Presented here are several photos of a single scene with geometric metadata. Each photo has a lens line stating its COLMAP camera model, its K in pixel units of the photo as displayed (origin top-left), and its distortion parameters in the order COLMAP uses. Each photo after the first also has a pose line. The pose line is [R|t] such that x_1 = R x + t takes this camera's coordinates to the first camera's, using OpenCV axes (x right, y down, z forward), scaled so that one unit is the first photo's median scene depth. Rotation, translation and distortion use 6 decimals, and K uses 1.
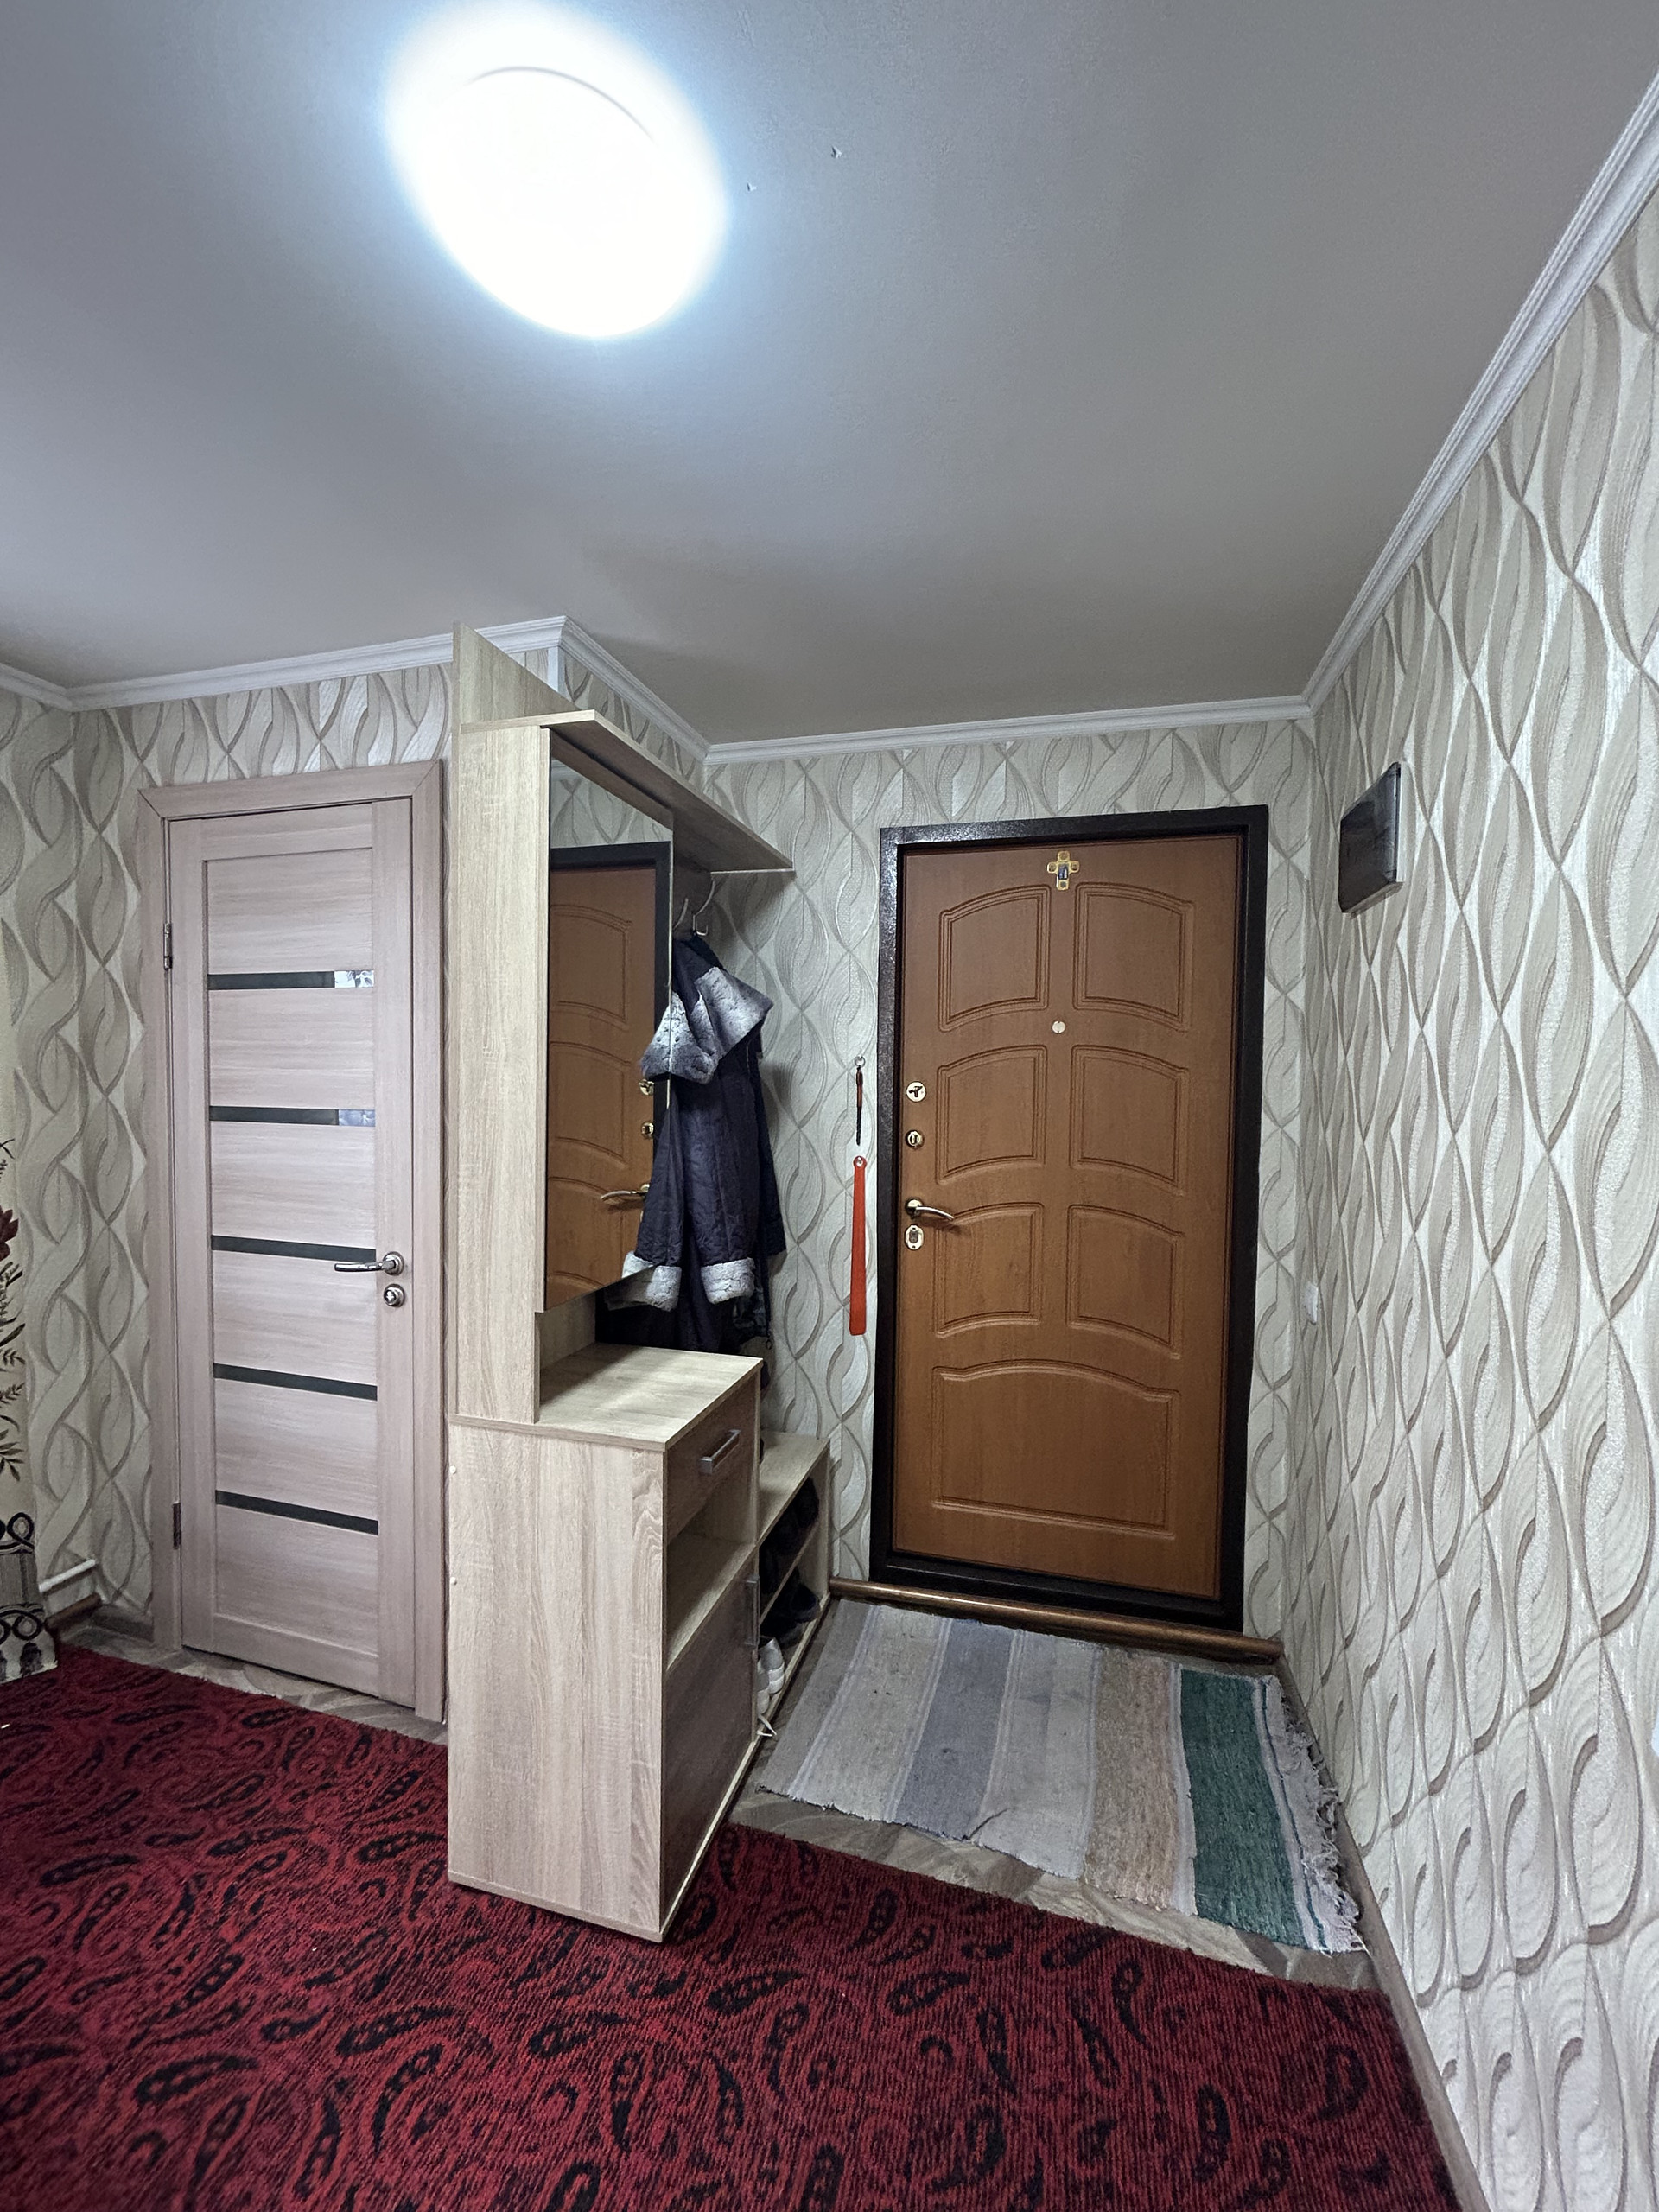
lens RADIAL K [[896.7, 0, 812.5], [0, 896.7, 1099.7], [0, 0, 1]] dist [0.000889, 0.001352]
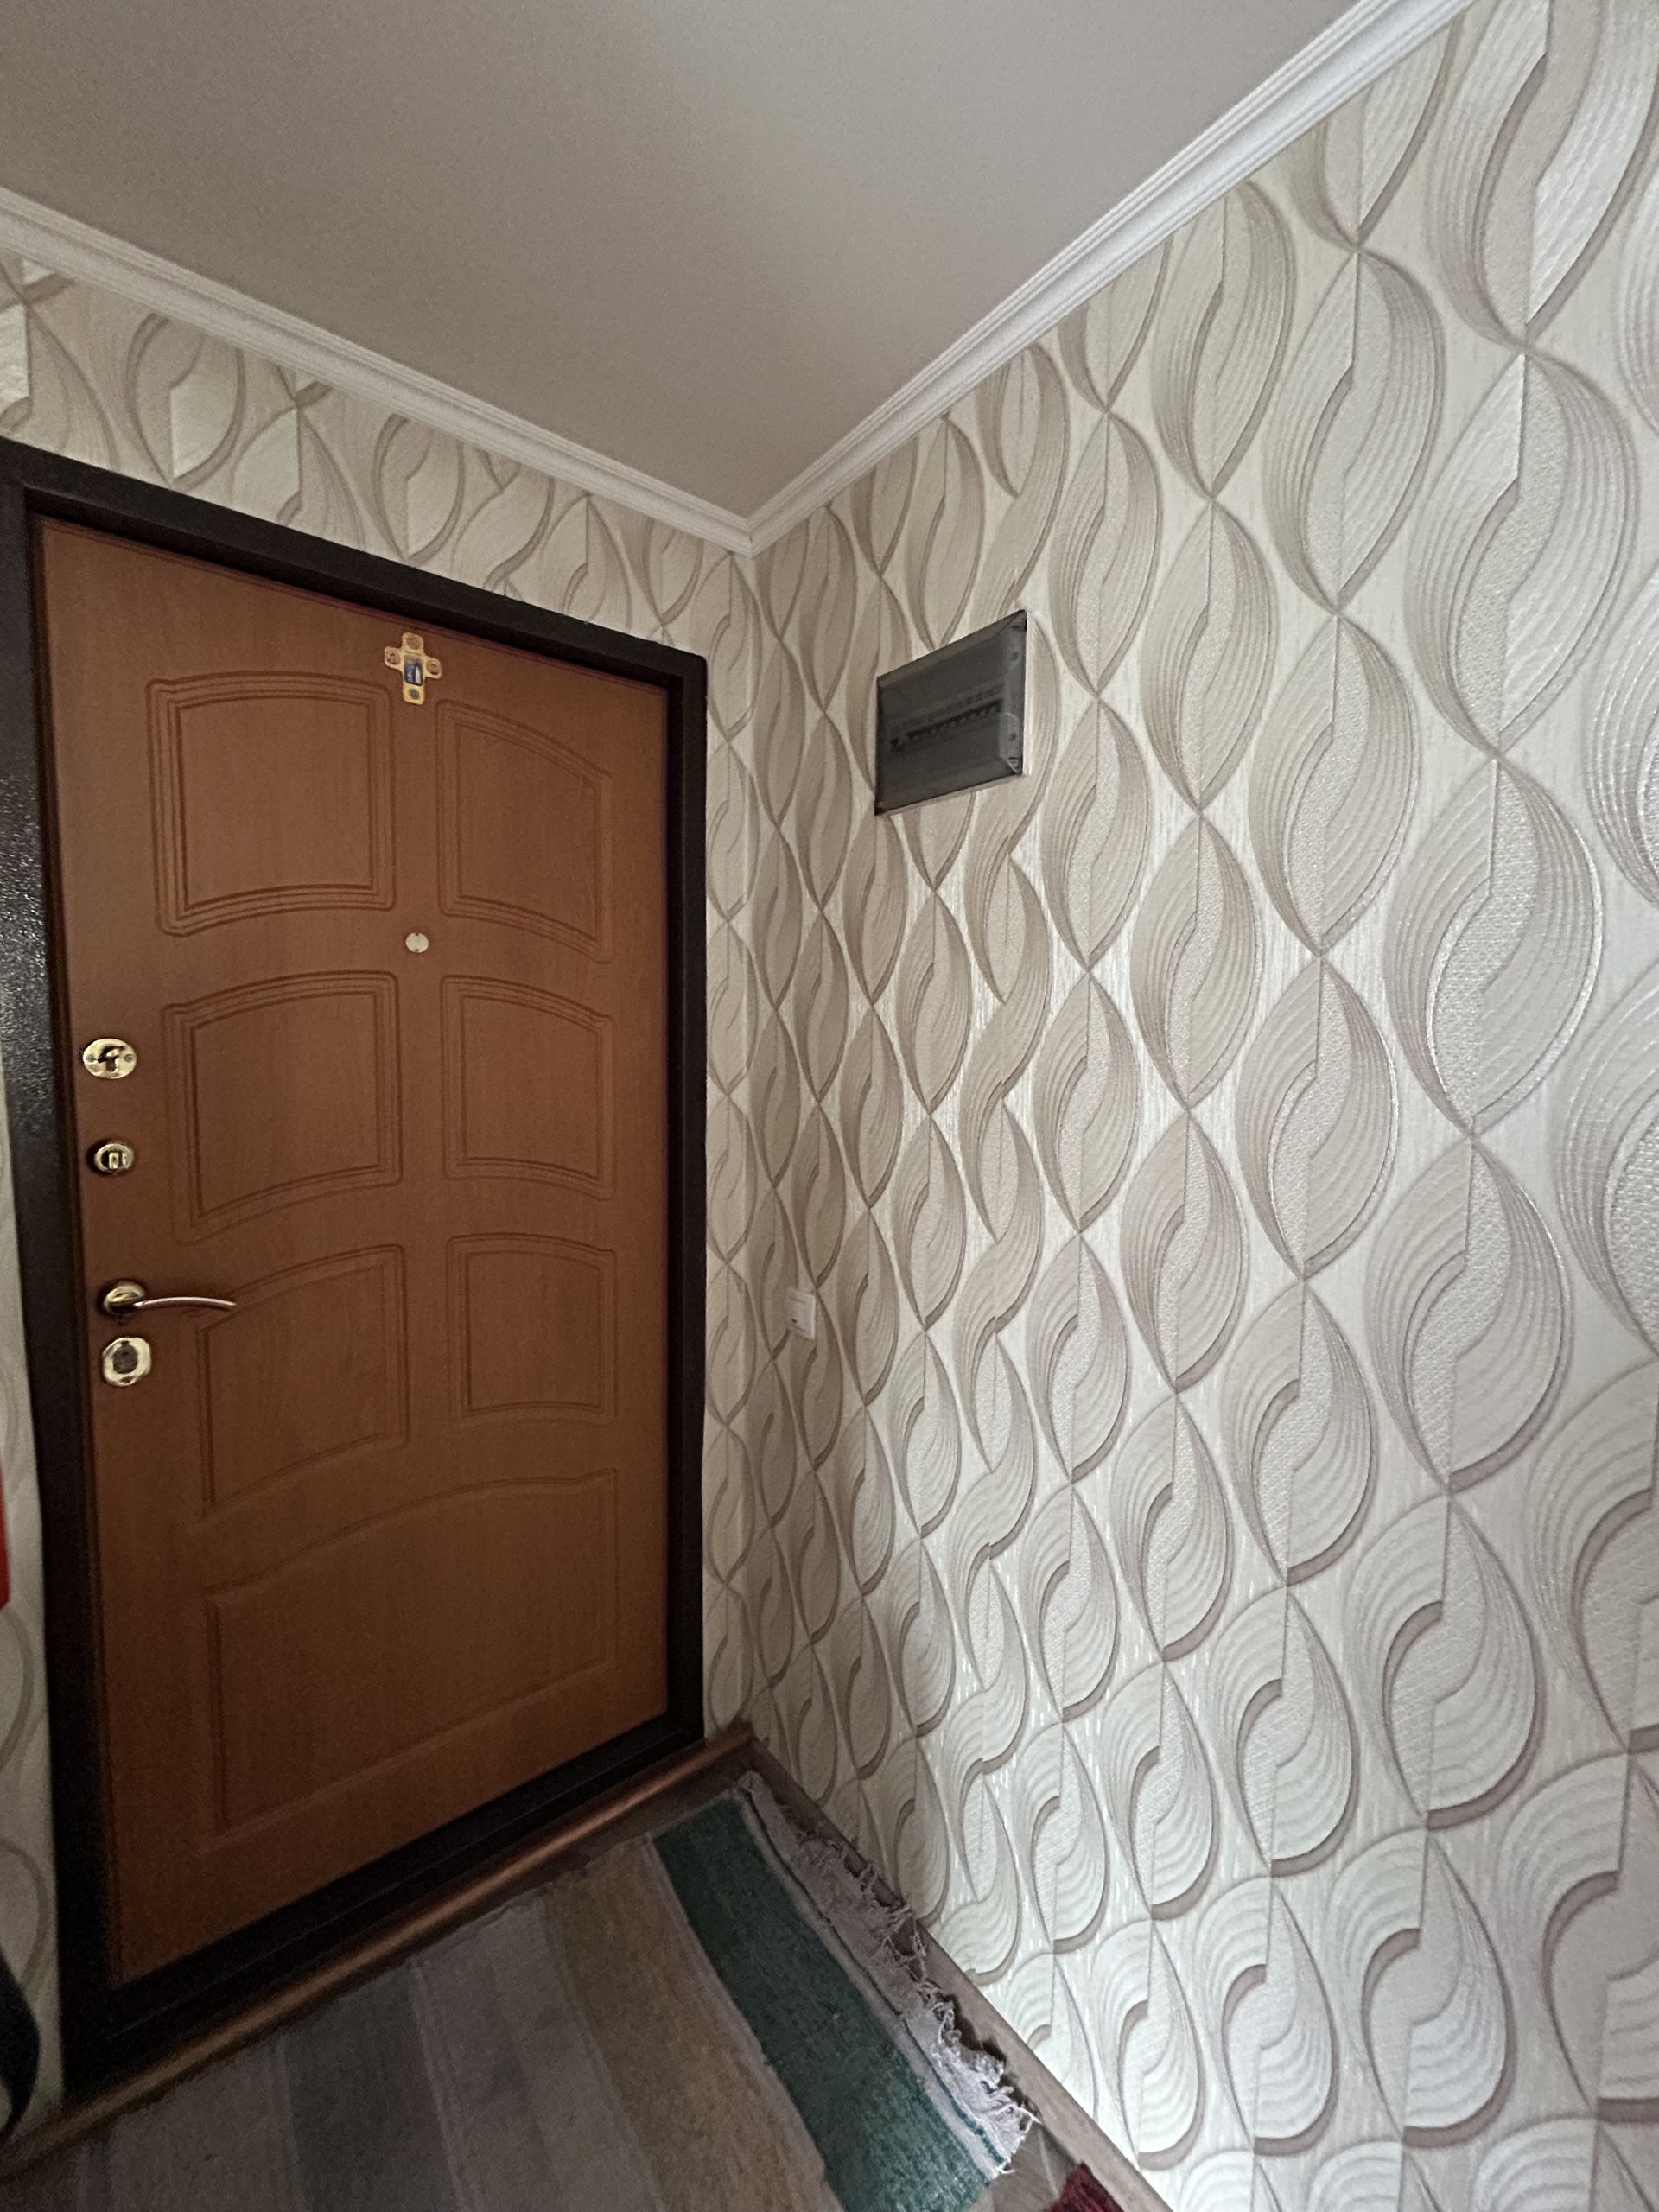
lens RADIAL K [[896.7, 0, 839.9], [0, 896.7, 1106.5], [0, 0, 1]] dist [0.000889, 0.001352]
pose [[0.584890, -0.069780, 0.808105, -0.052014], [0.014953, 0.997051, 0.075273, -0.016061], [-0.810975, -0.031943, 0.584209, 0.481628]]
